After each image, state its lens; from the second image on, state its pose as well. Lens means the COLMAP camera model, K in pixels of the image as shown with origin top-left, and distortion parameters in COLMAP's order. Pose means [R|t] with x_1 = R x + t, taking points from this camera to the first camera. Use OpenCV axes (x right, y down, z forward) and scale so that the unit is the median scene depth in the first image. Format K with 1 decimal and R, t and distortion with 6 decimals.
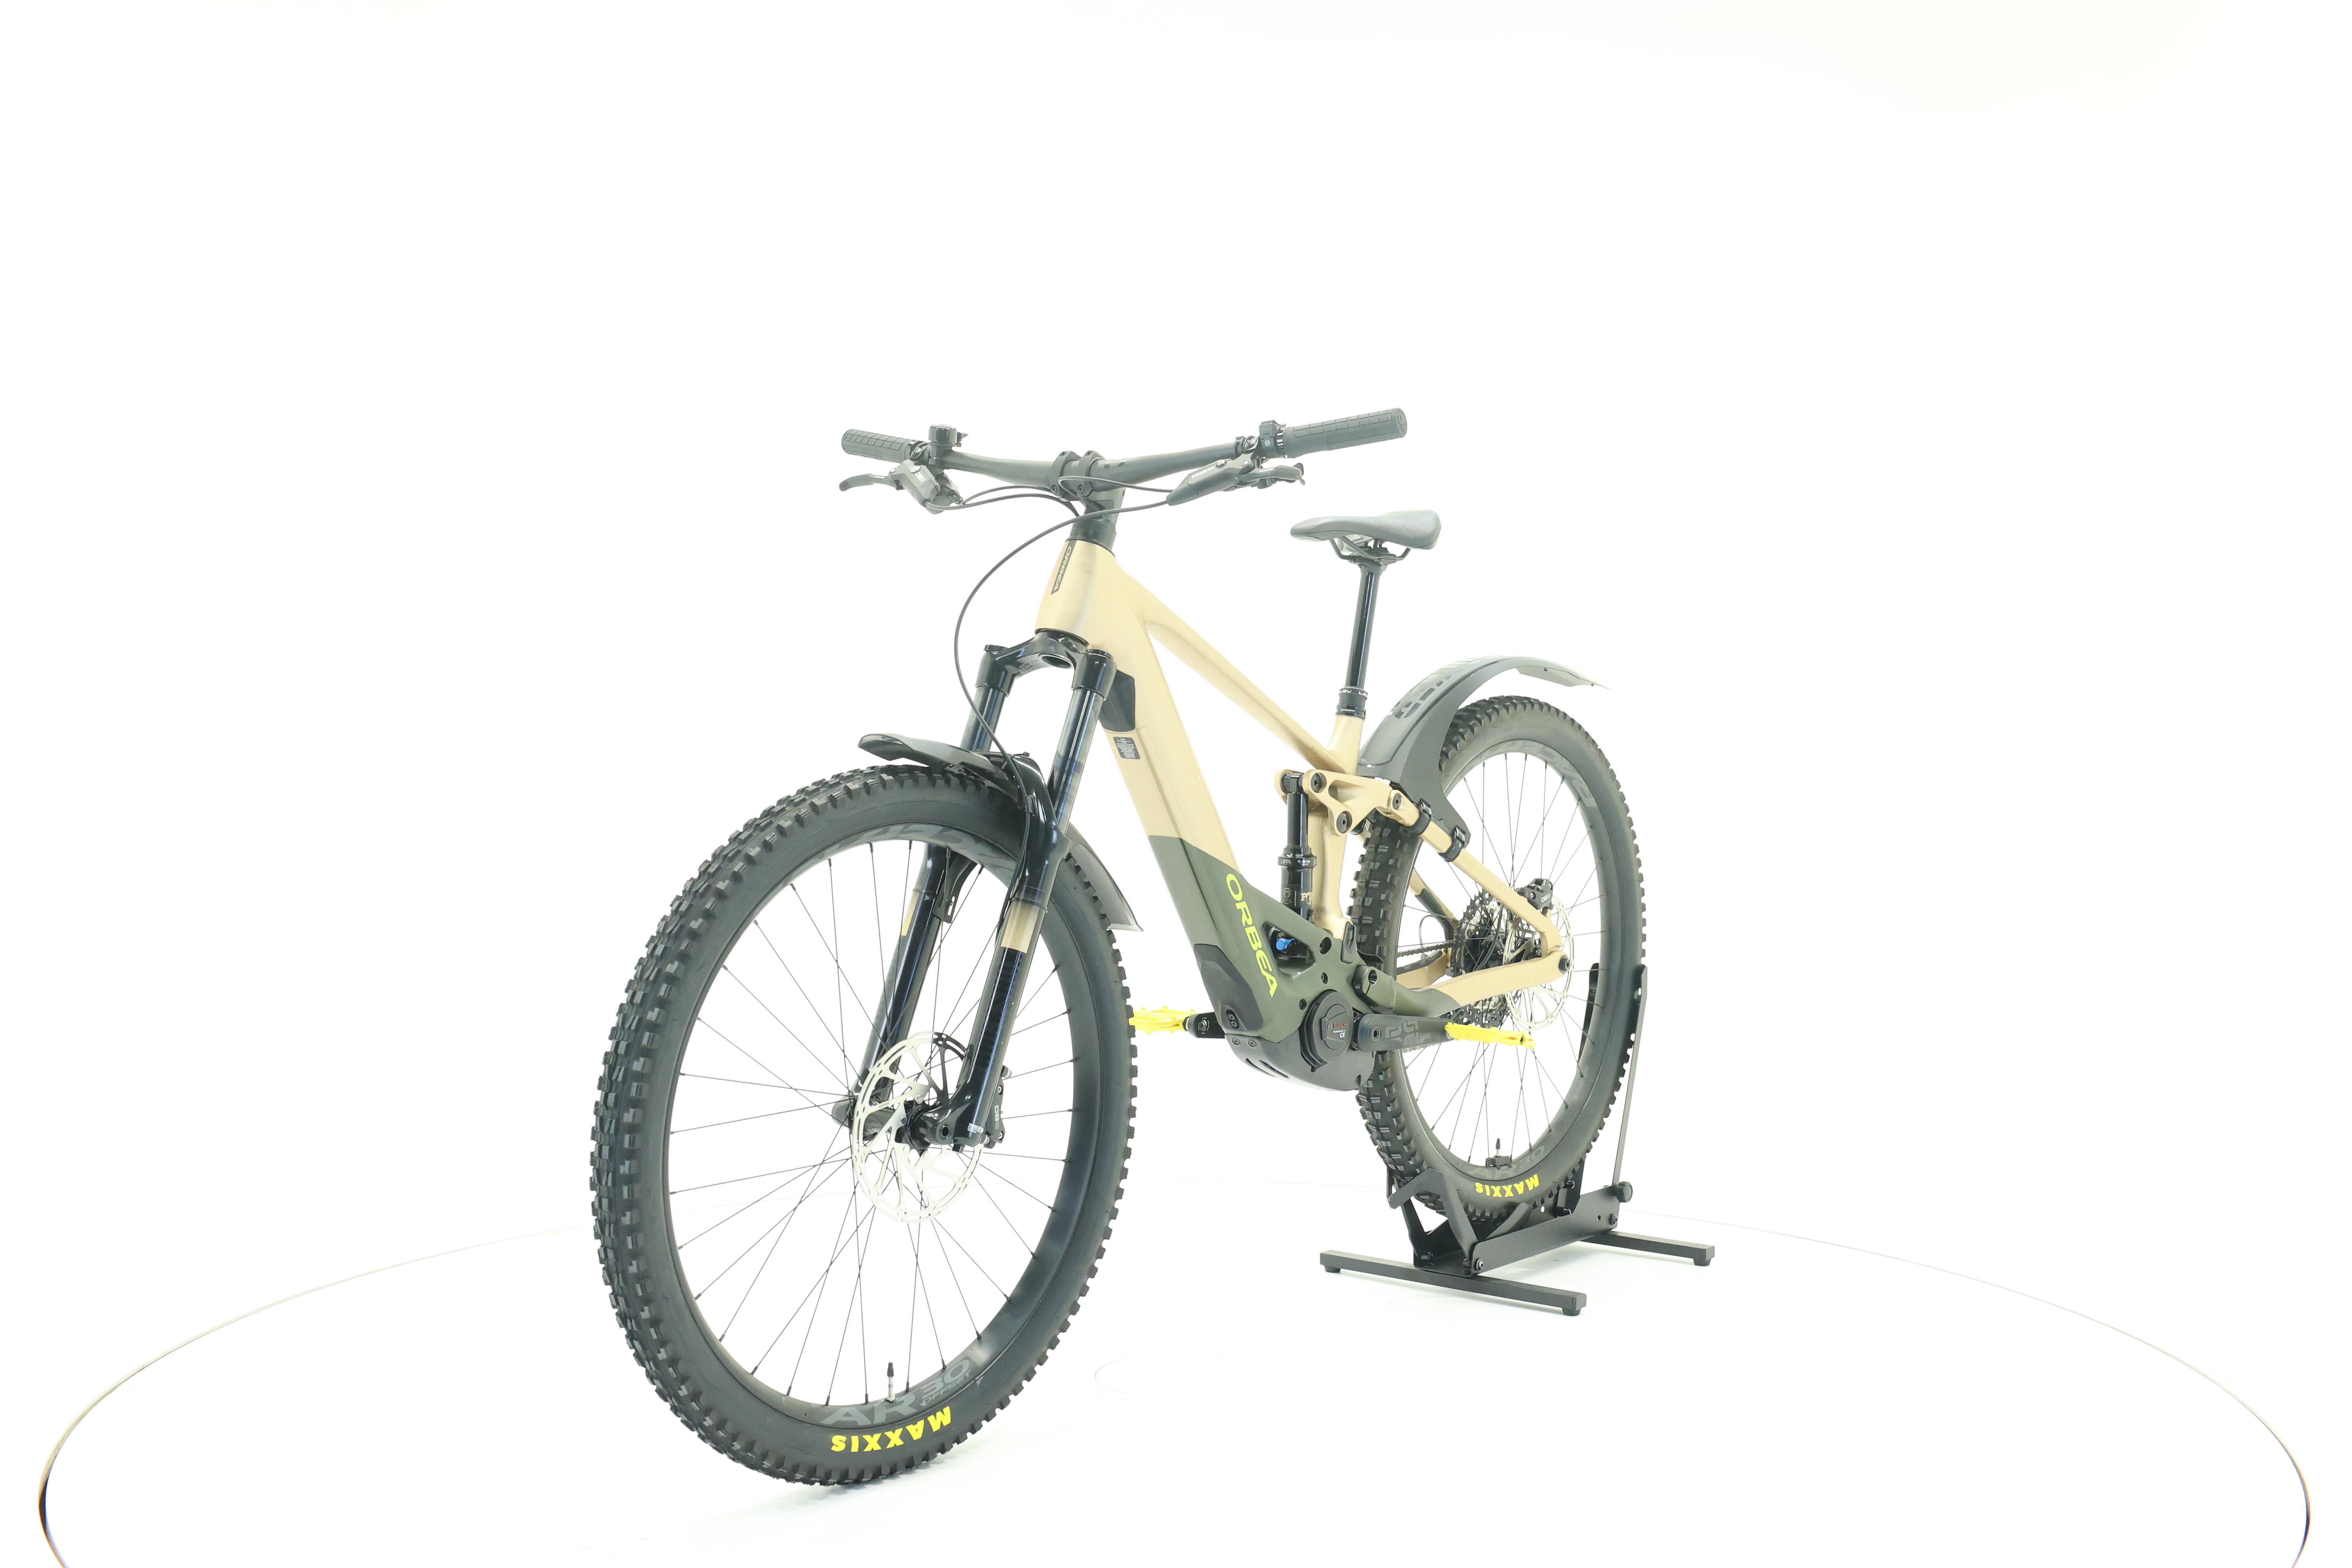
lens RADIAL K [[2443.5, 0, 1166.5], [0, 2443.5, 784.0], [0, 0, 1]] dist [-0.002898, 0.000000]
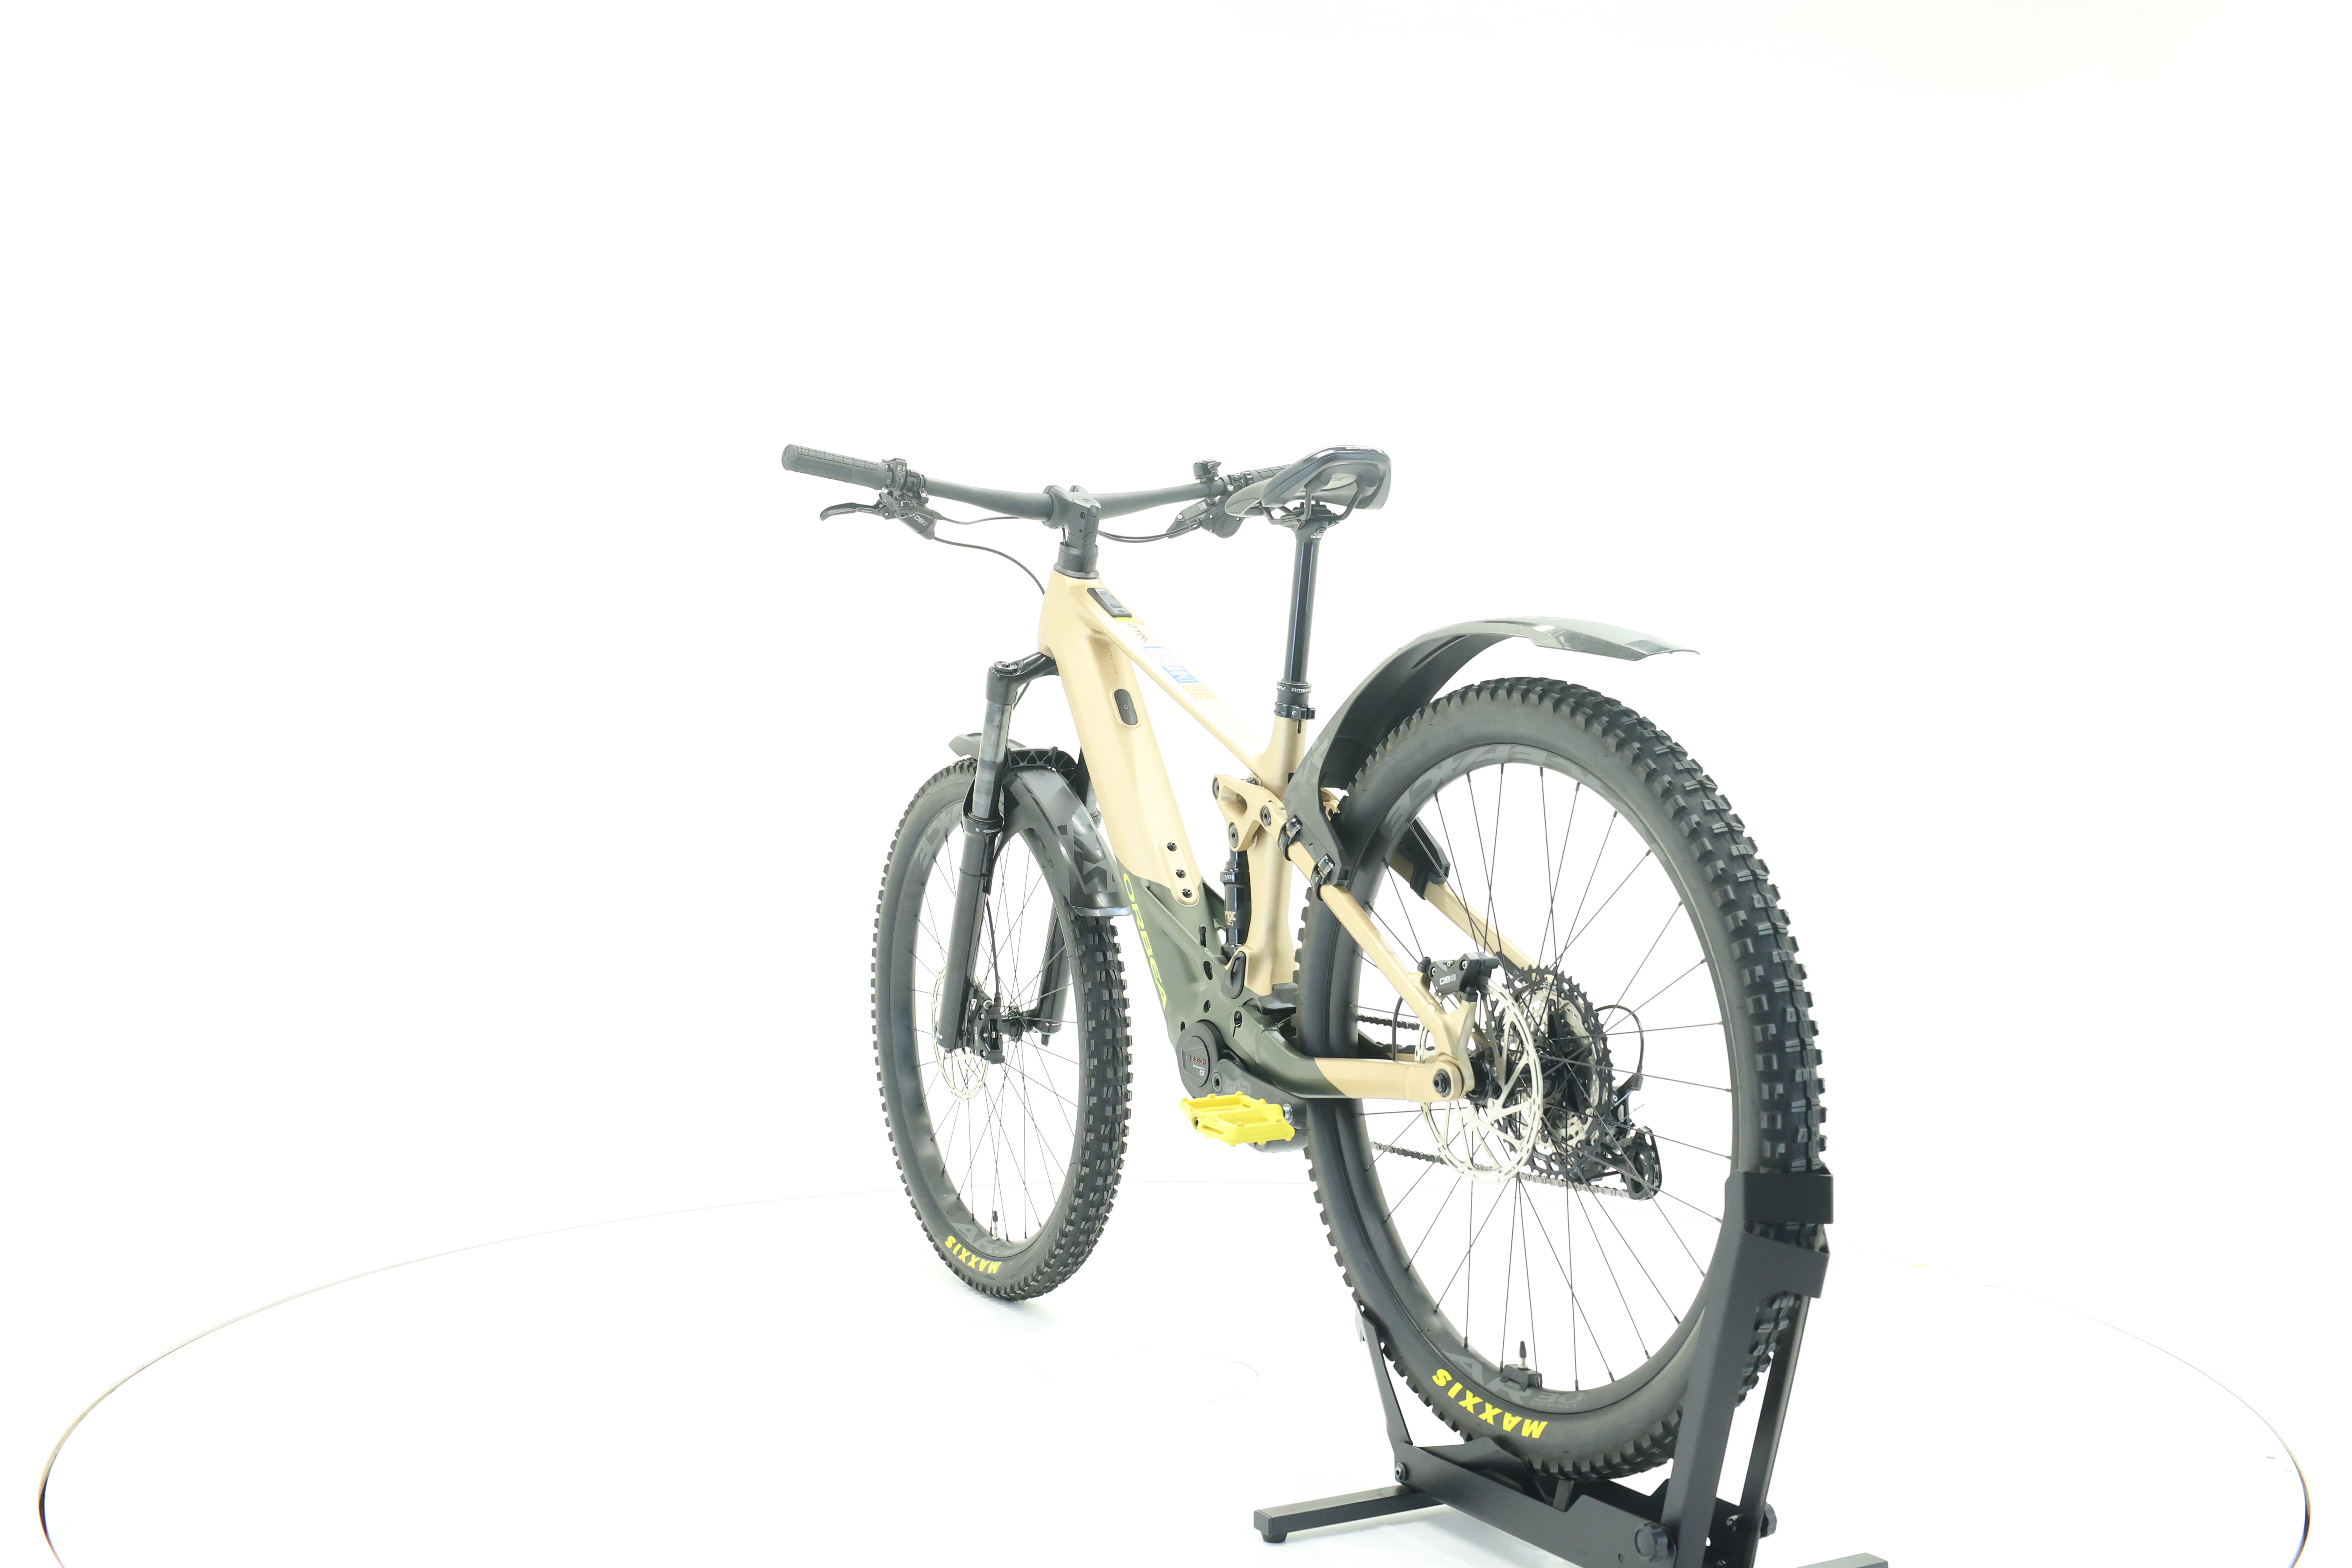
lens RADIAL K [[2443.5, 0, 1182.5], [0, 2443.5, 771.2], [0, 0, 1]] dist [-0.002898, 0.000000]
pose [[-0.364624, 0.010897, -0.931091, 0.921300], [-0.024917, 0.999459, 0.021455, -0.026410], [0.930822, 0.031023, -0.364155, 1.343946]]
